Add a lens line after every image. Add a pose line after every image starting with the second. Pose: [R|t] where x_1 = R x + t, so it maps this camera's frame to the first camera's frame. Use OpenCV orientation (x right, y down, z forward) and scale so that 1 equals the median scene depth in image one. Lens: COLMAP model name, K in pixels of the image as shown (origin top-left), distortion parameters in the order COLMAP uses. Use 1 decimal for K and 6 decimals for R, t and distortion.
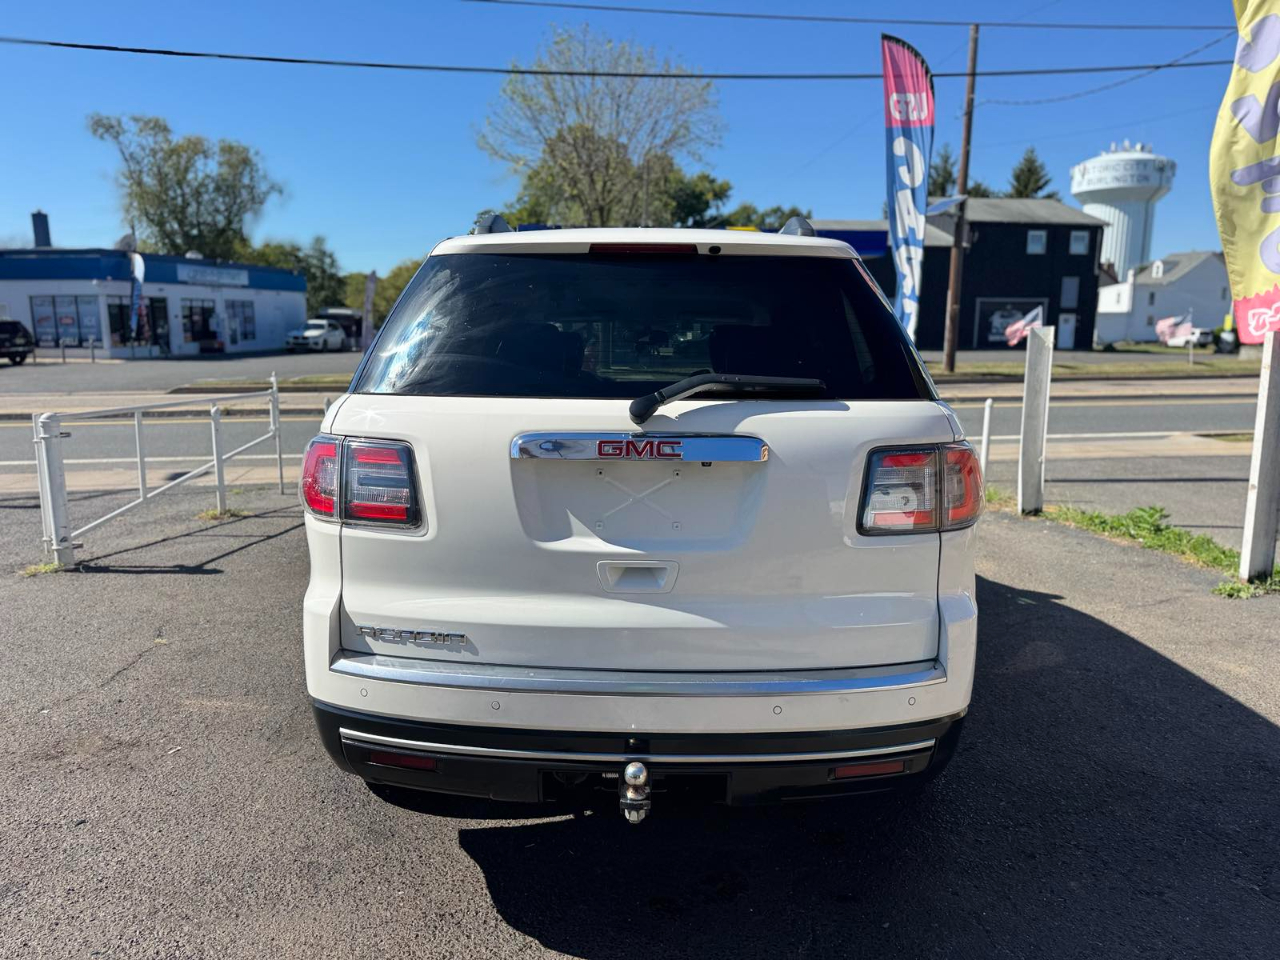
lens RADIAL K [[876.2, 0, 644.8], [0, 876.2, 471.9], [0, 0, 1]] dist [0.077851, -0.071269]
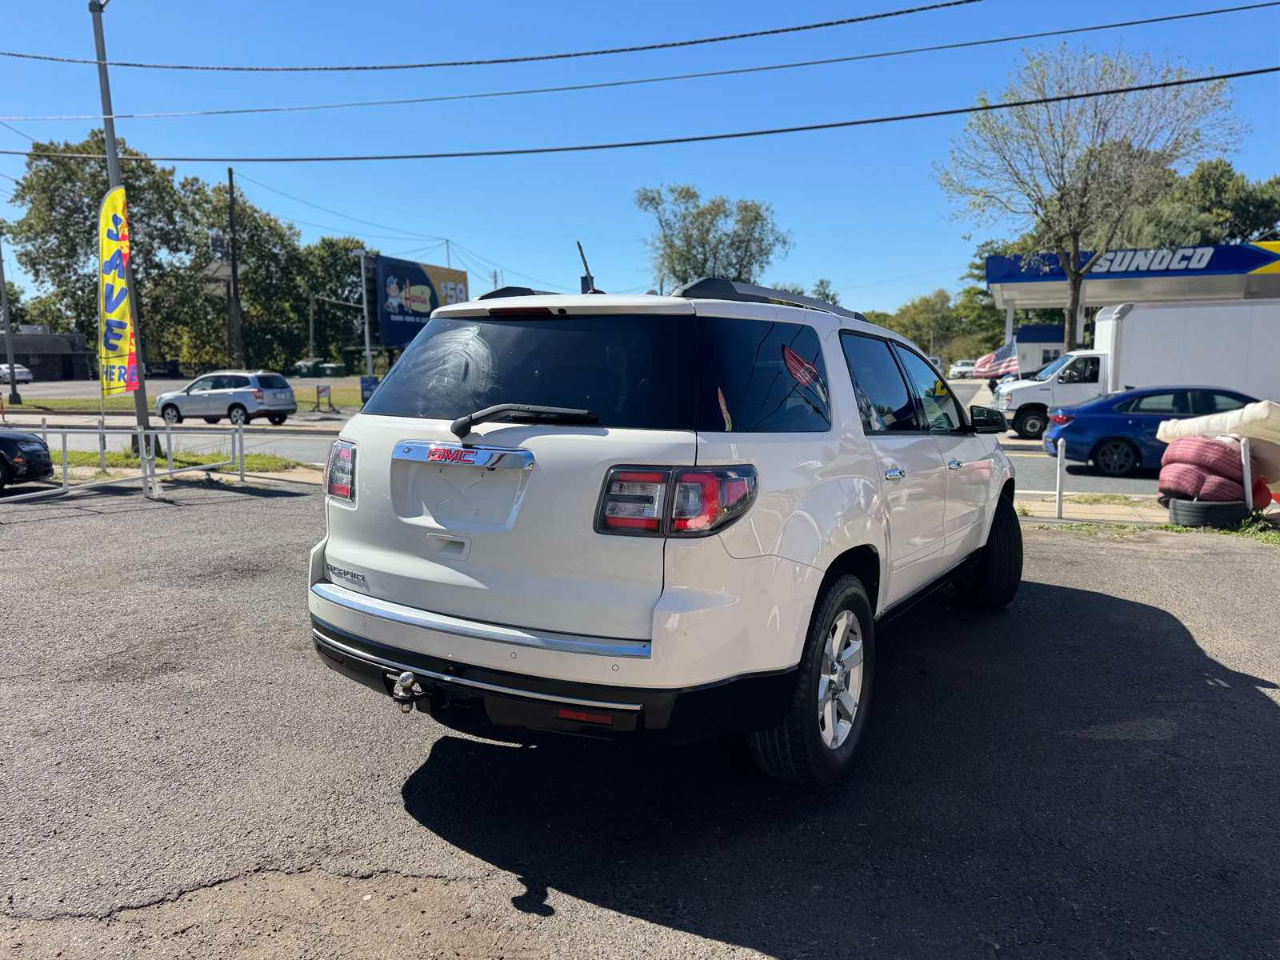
lens RADIAL K [[883.1, 0, 640.0], [0, 883.1, 480.0], [0, 0, 1]] dist [0.059005, -0.075540]
pose [[0.864293, 0.059401, -0.499469, 0.915315], [-0.076814, 0.996942, -0.014357, 0.008990], [0.497089, 0.050775, 0.866213, -0.075836]]
